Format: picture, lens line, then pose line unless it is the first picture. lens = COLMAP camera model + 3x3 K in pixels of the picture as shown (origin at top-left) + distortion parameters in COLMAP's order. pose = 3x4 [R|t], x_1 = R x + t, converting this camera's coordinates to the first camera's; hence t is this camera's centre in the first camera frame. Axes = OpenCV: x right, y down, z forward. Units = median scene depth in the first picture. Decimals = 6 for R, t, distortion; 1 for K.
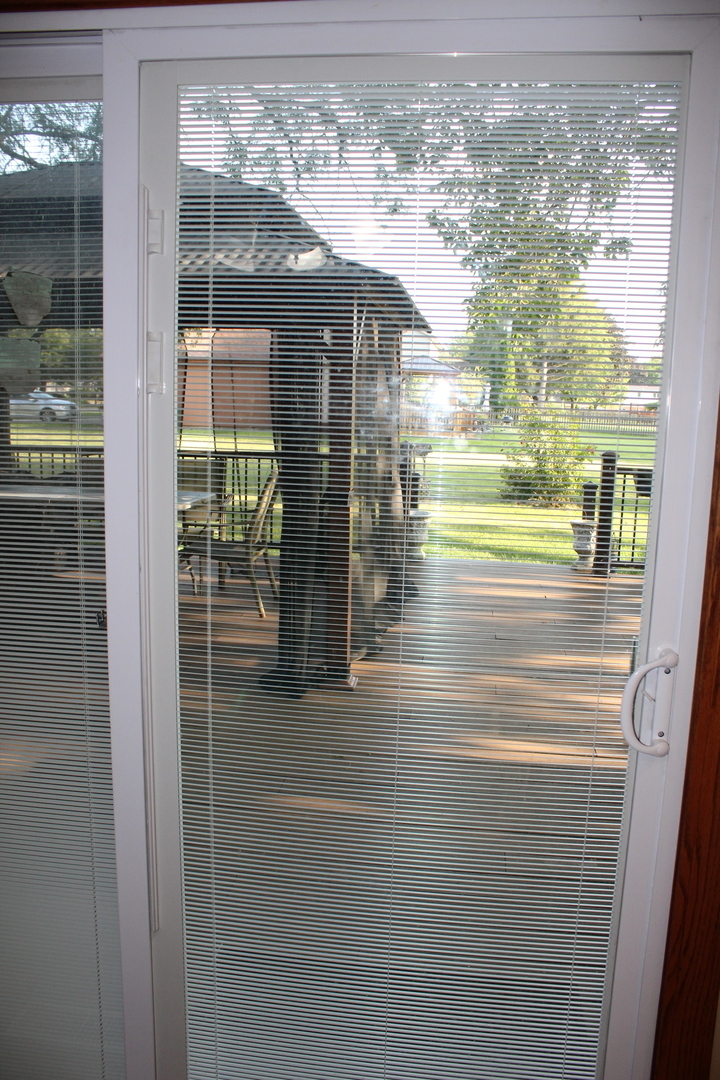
lens RADIAL K [[899.2, 0, 358.4], [0, 899.2, 541.2], [0, 0, 1]] dist [-0.169141, 0.146548]
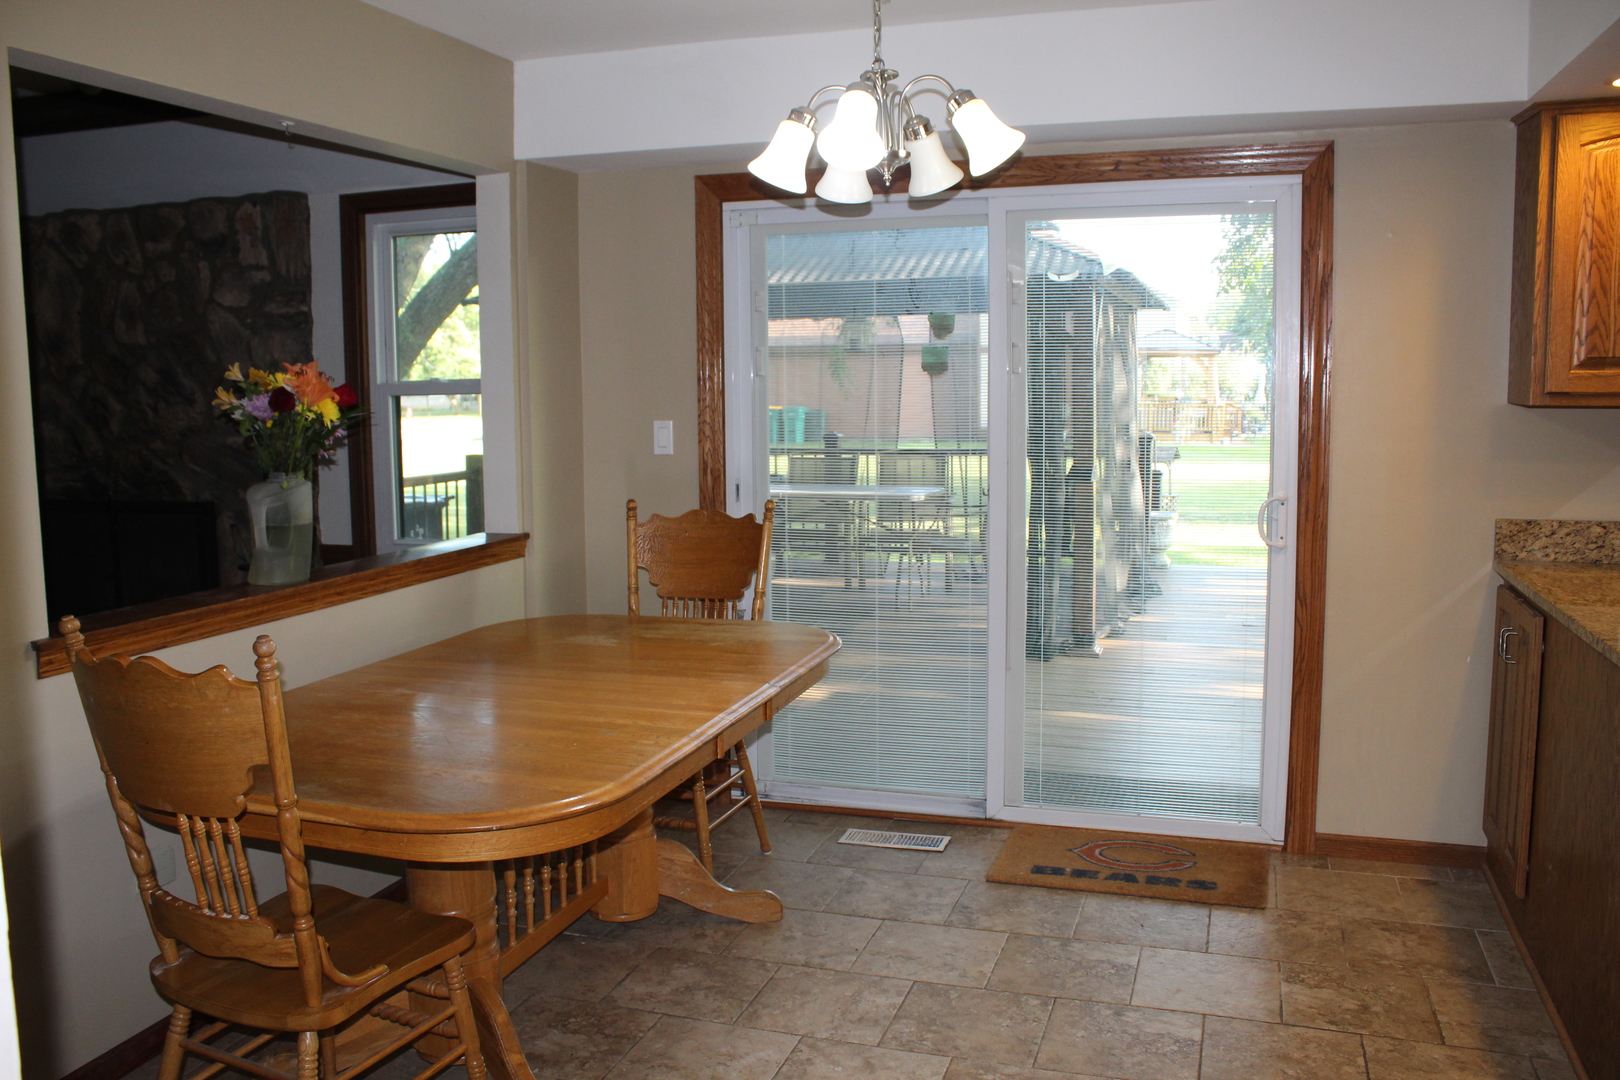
lens RADIAL K [[1348.9, 0, 808.3], [0, 1348.9, 539.6], [0, 0, 1]] dist [-0.169141, 0.146548]
pose [[0.980928, -0.018130, -0.193523, -0.027390], [0.007617, 0.998461, -0.054930, 0.088811], [0.194221, 0.052409, 0.979557, -0.489502]]
